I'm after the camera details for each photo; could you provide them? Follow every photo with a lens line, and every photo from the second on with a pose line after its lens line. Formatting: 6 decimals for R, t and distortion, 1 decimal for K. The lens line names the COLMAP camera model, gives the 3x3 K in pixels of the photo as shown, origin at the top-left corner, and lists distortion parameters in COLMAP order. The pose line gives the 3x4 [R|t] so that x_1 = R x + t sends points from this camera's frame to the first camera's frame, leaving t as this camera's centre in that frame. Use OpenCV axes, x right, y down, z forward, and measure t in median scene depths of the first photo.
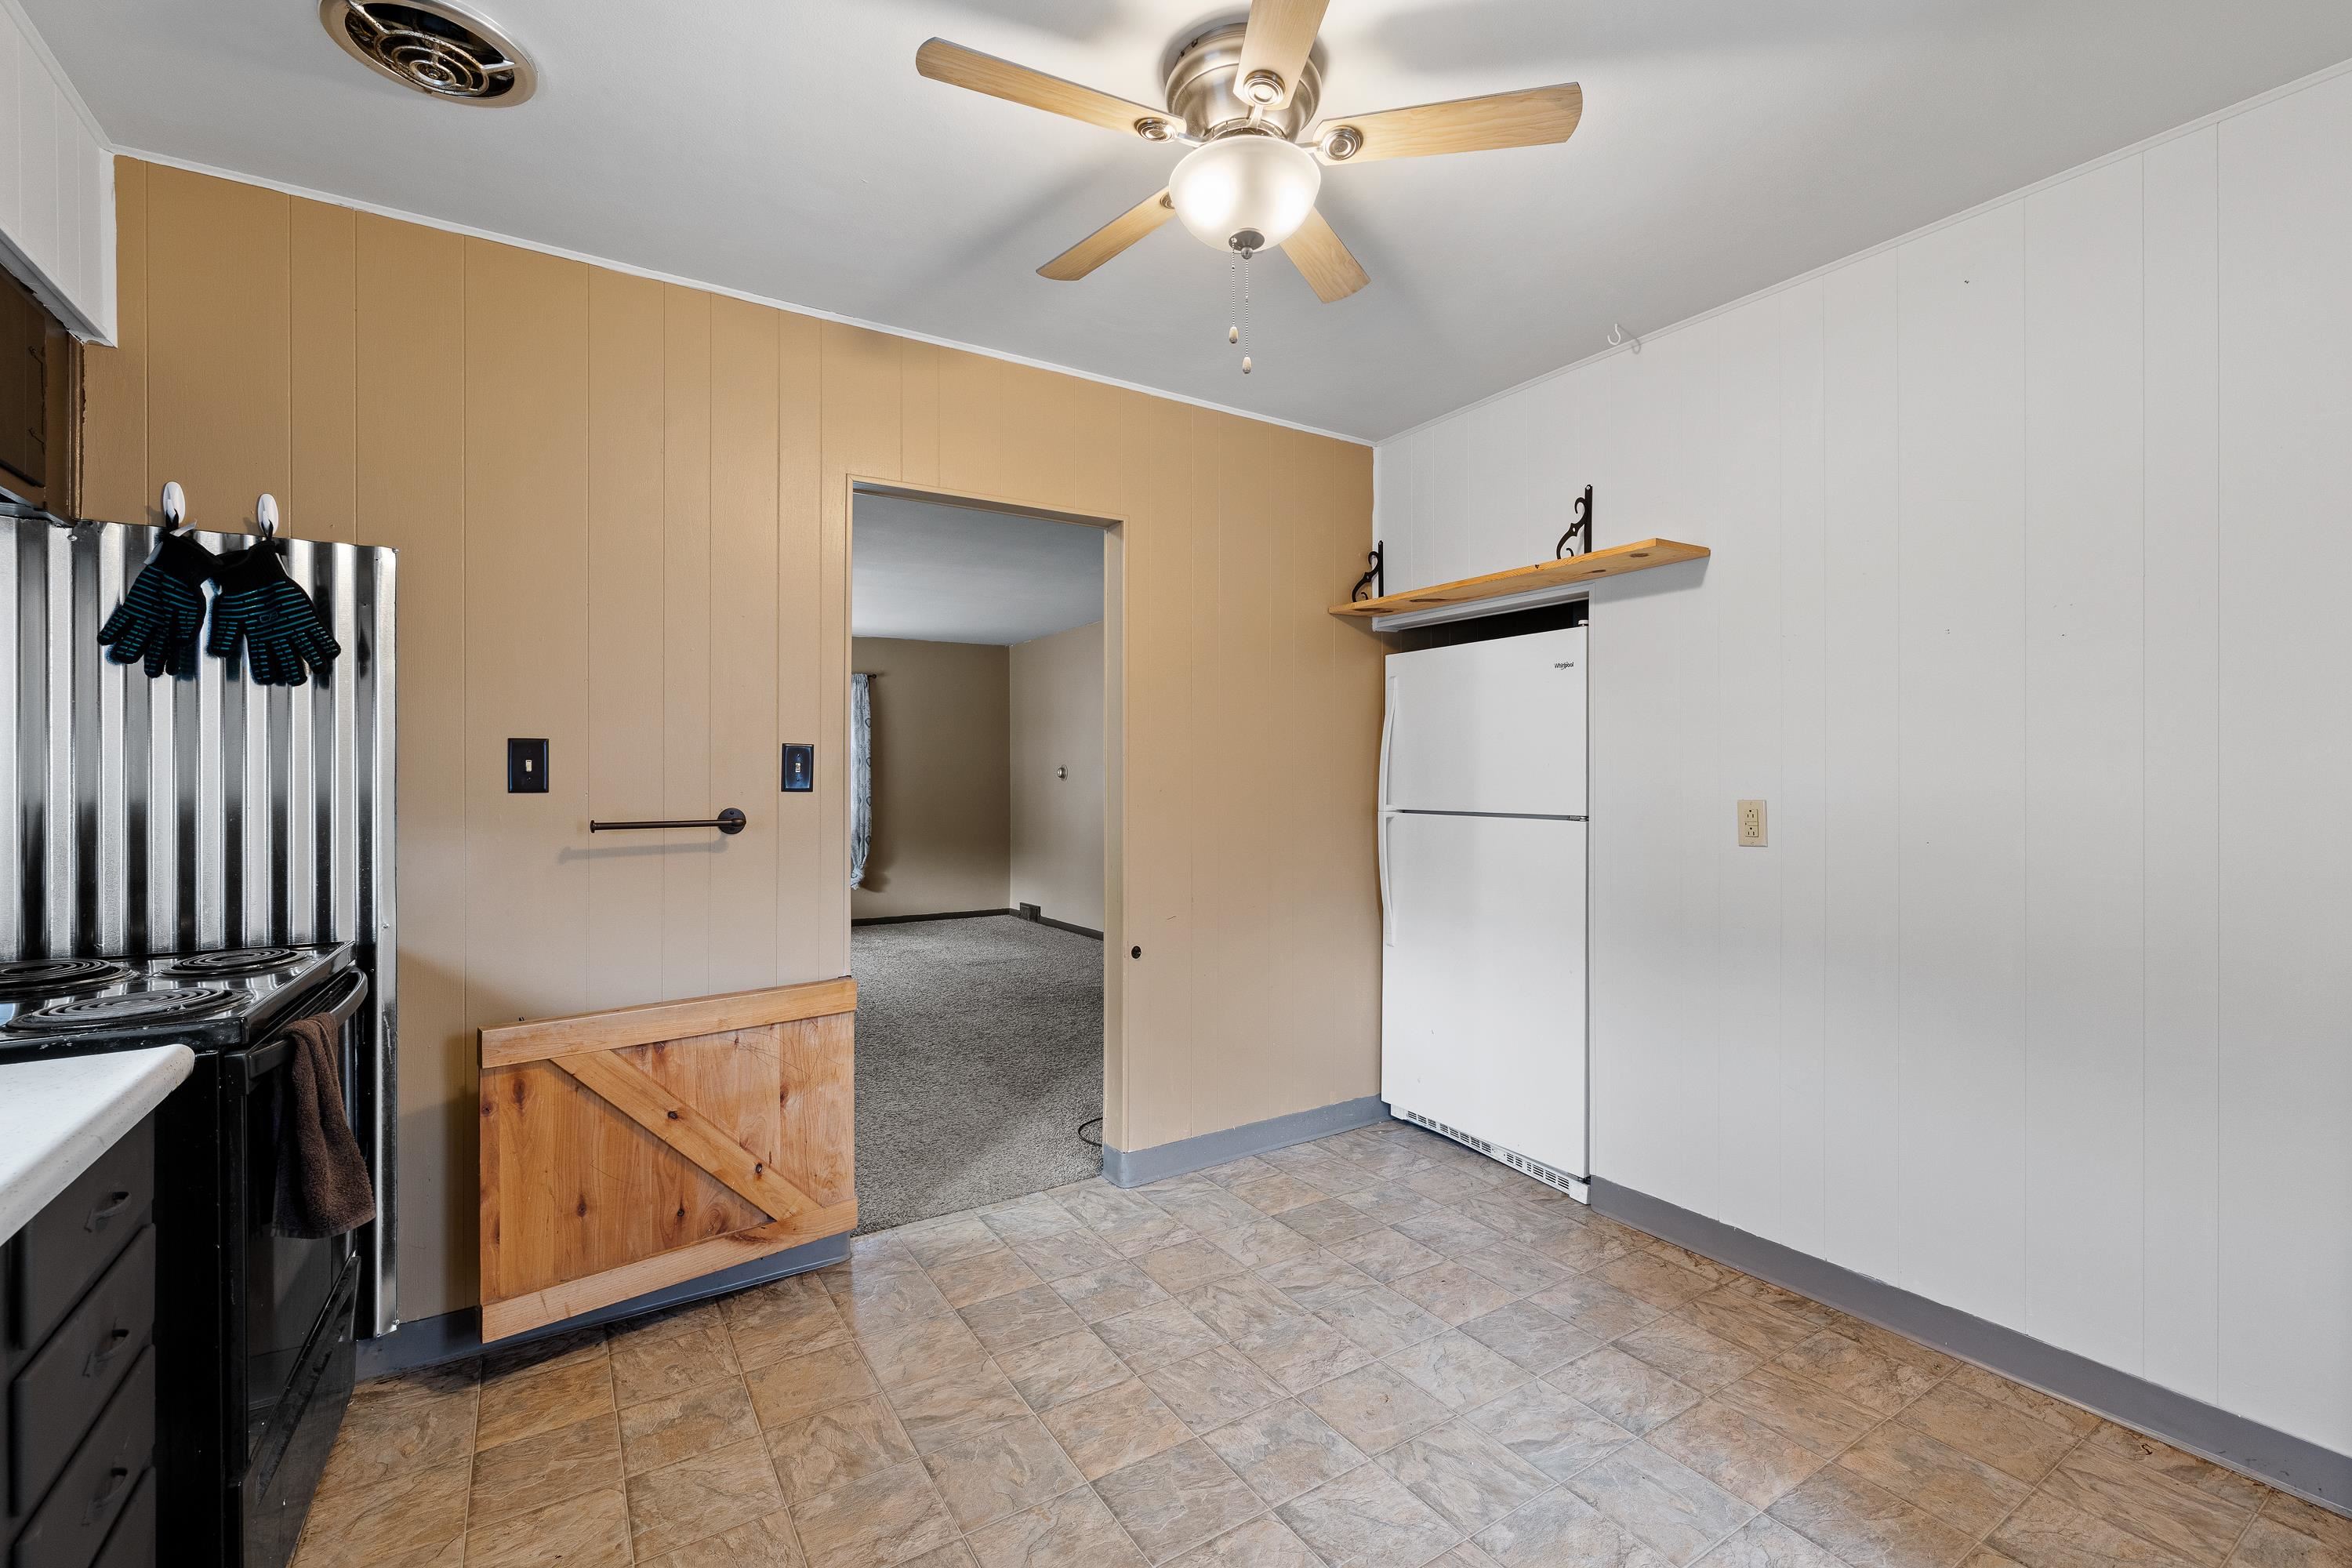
lens RADIAL K [[1018.0, 0, 1182.3], [0, 1018.0, 779.5], [0, 0, 1]] dist [-0.000863, 0.000036]
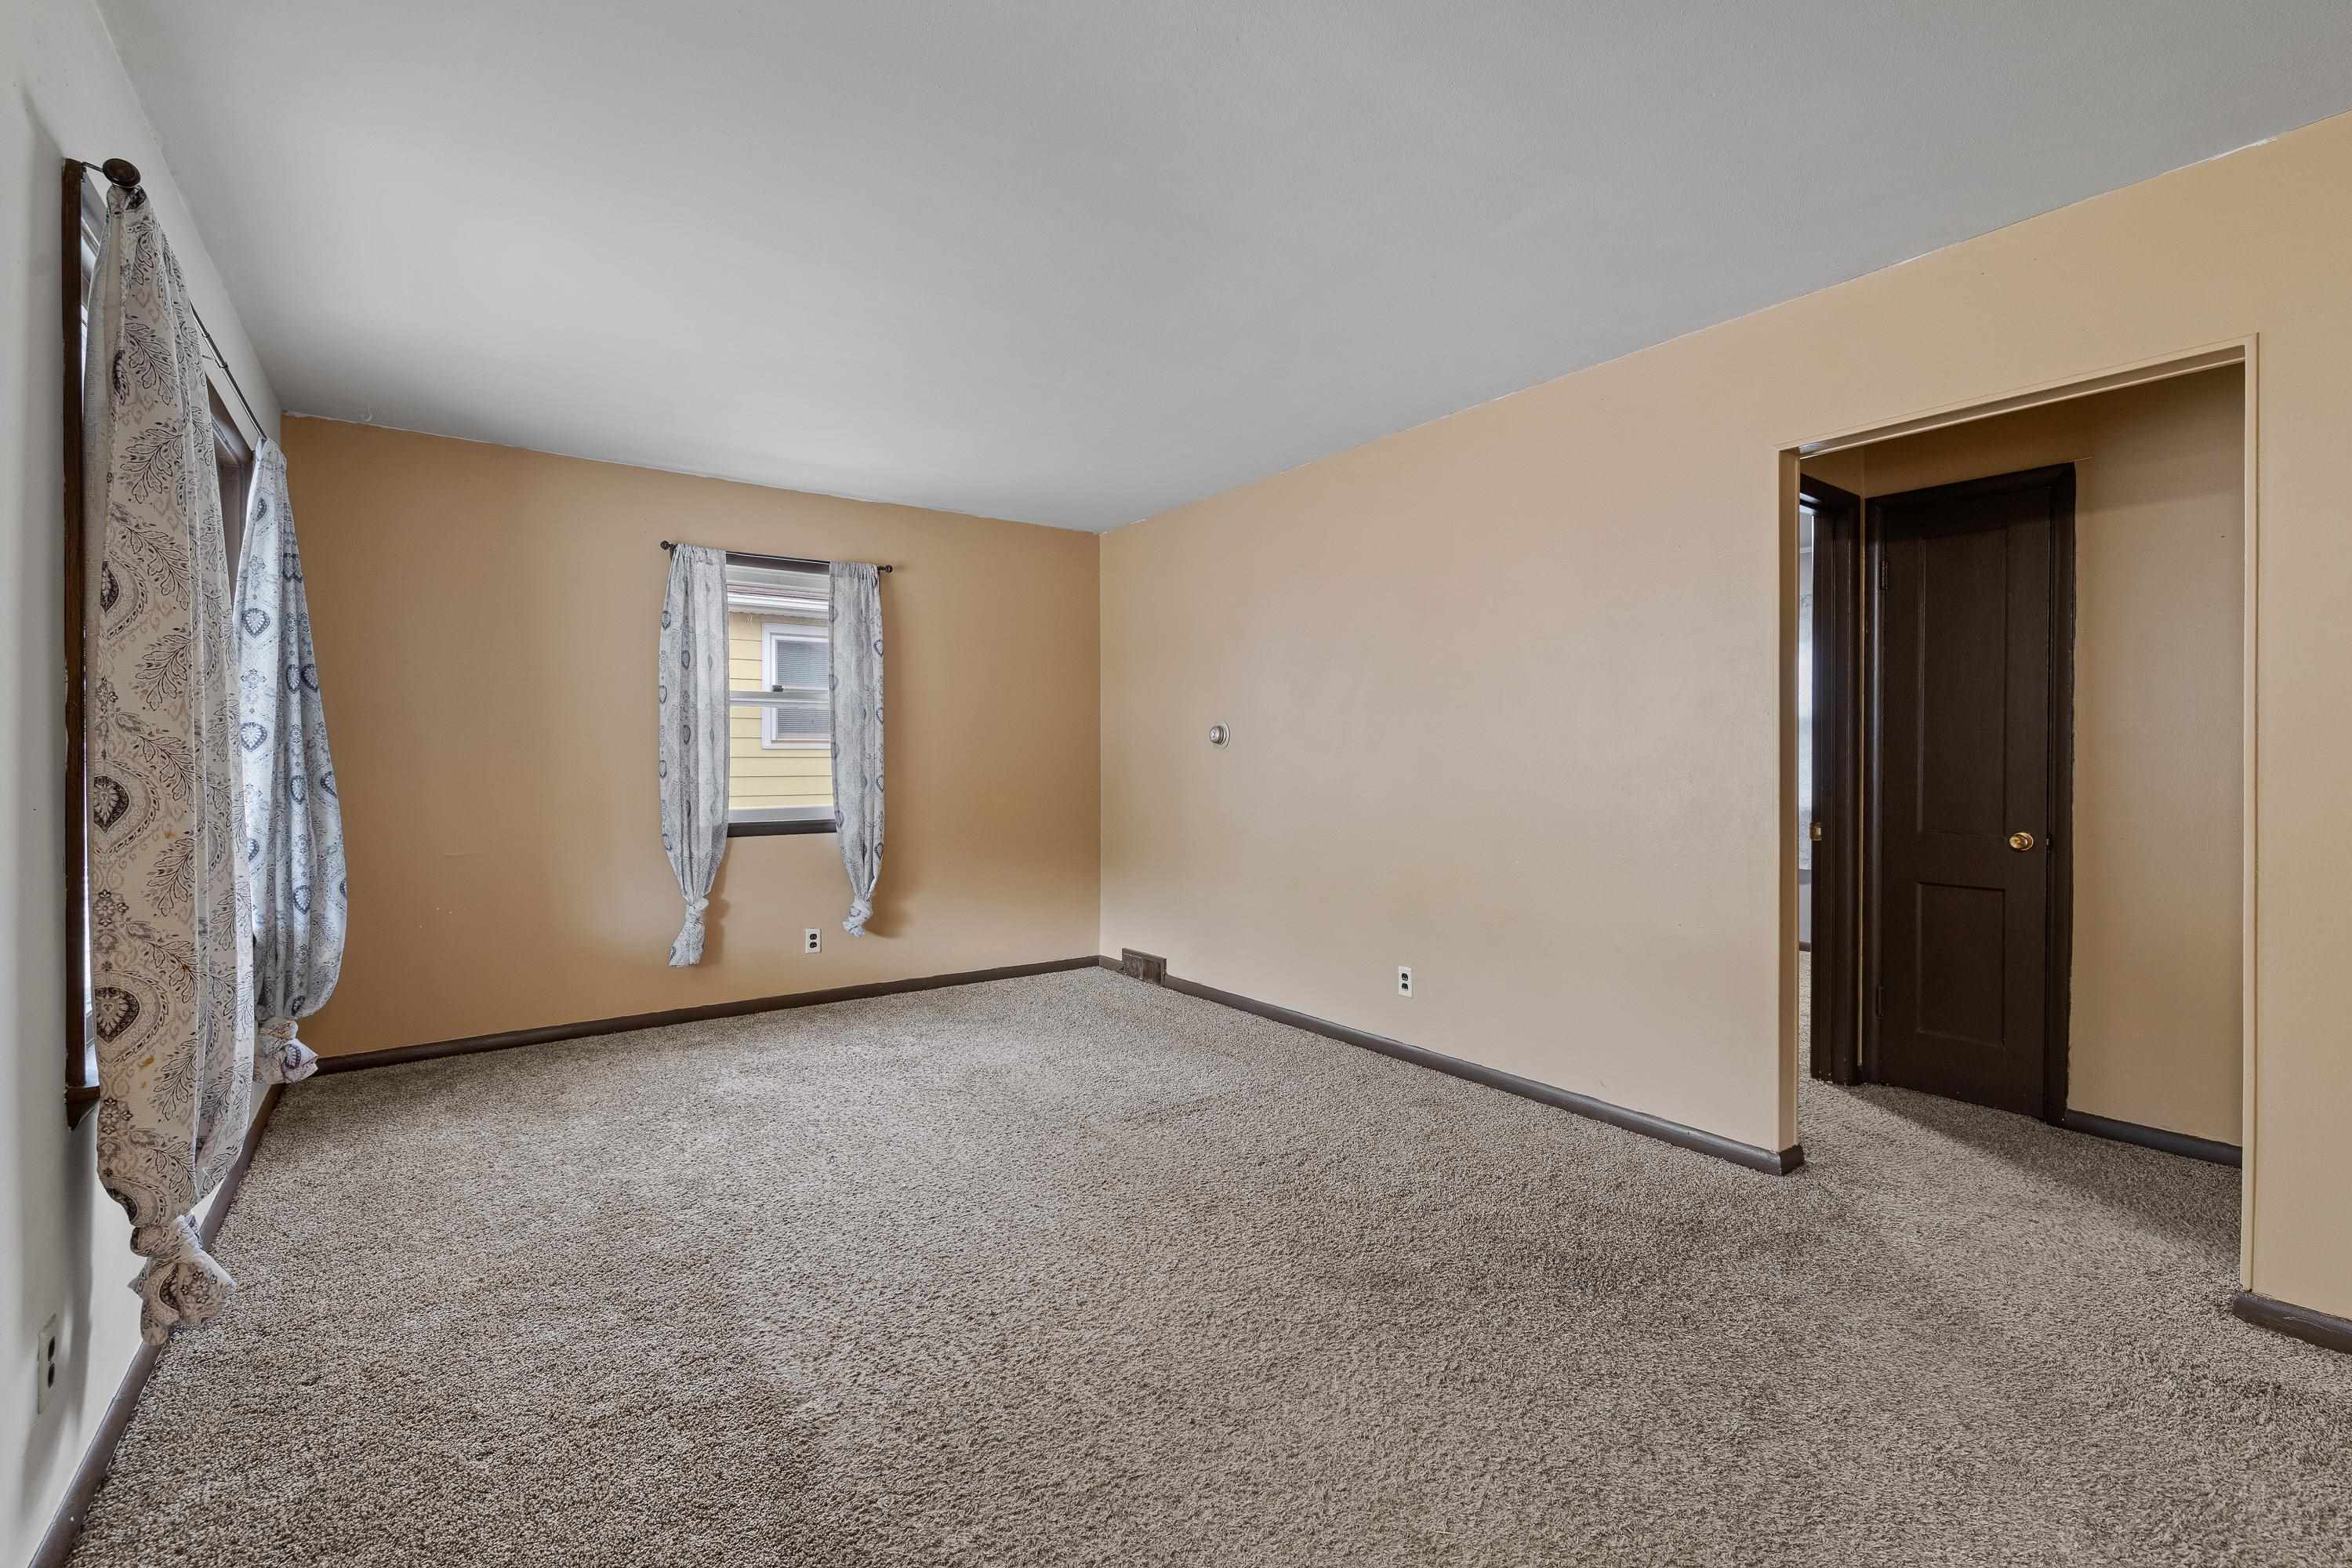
lens RADIAL K [[1018.0, 0, 1177.9], [0, 1018.0, 765.5], [0, 0, 1]] dist [-0.000863, 0.000036]
pose [[0.998619, 0.000169, 0.052531, -0.162599], [-0.000625, 0.999962, 0.008665, 0.005619], [-0.052528, -0.008686, 0.998582, 0.397483]]
